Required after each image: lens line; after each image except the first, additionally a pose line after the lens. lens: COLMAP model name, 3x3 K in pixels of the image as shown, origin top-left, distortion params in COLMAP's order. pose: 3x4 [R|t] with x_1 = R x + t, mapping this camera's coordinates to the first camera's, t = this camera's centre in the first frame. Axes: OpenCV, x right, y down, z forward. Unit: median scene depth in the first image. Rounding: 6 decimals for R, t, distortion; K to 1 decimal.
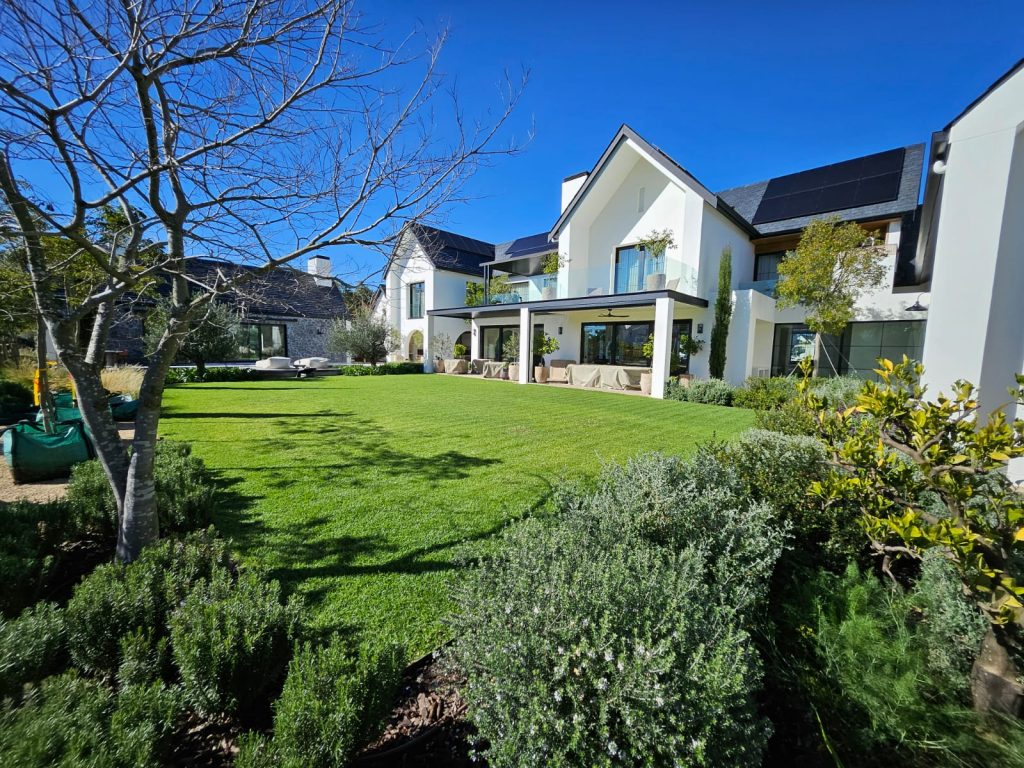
lens RADIAL K [[689.5, 0, 514.1], [0, 689.5, 379.3], [0, 0, 1]] dist [0.076861, -0.071720]
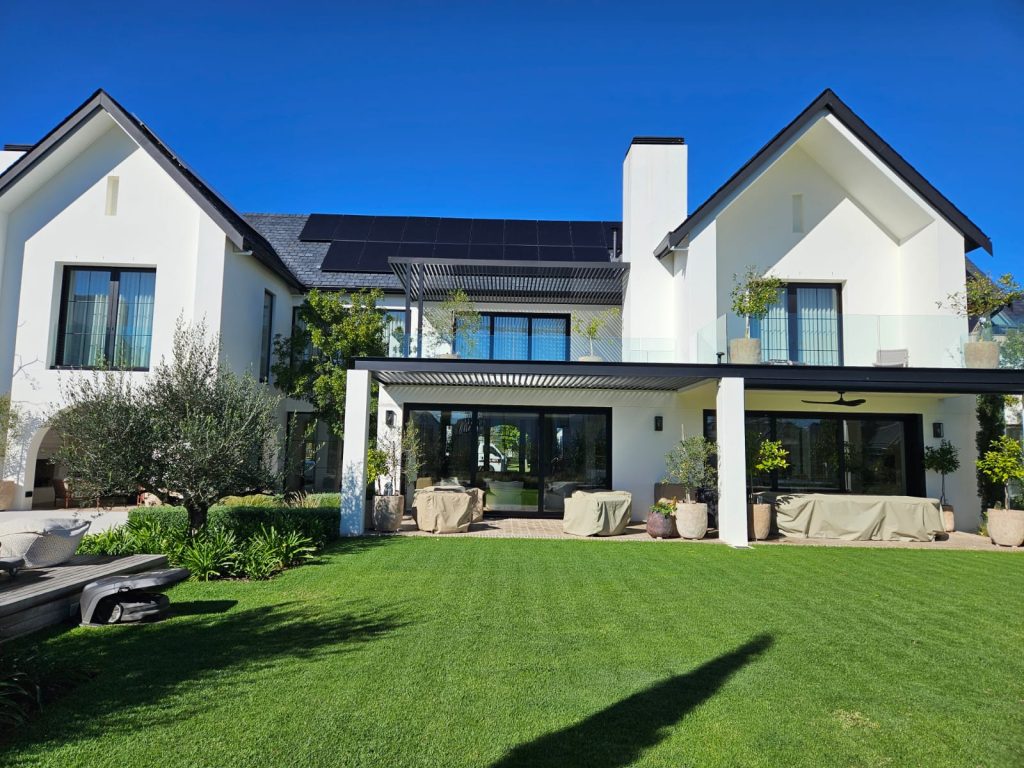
lens RADIAL K [[689.5, 0, 514.1], [0, 689.5, 379.3], [0, 0, 1]] dist [0.076861, -0.071720]
pose [[0.542010, 0.069735, 0.837474, -0.367916], [0.025043, 0.994768, -0.099041, -0.049057], [-0.839999, 0.074653, 0.537428, 0.726065]]
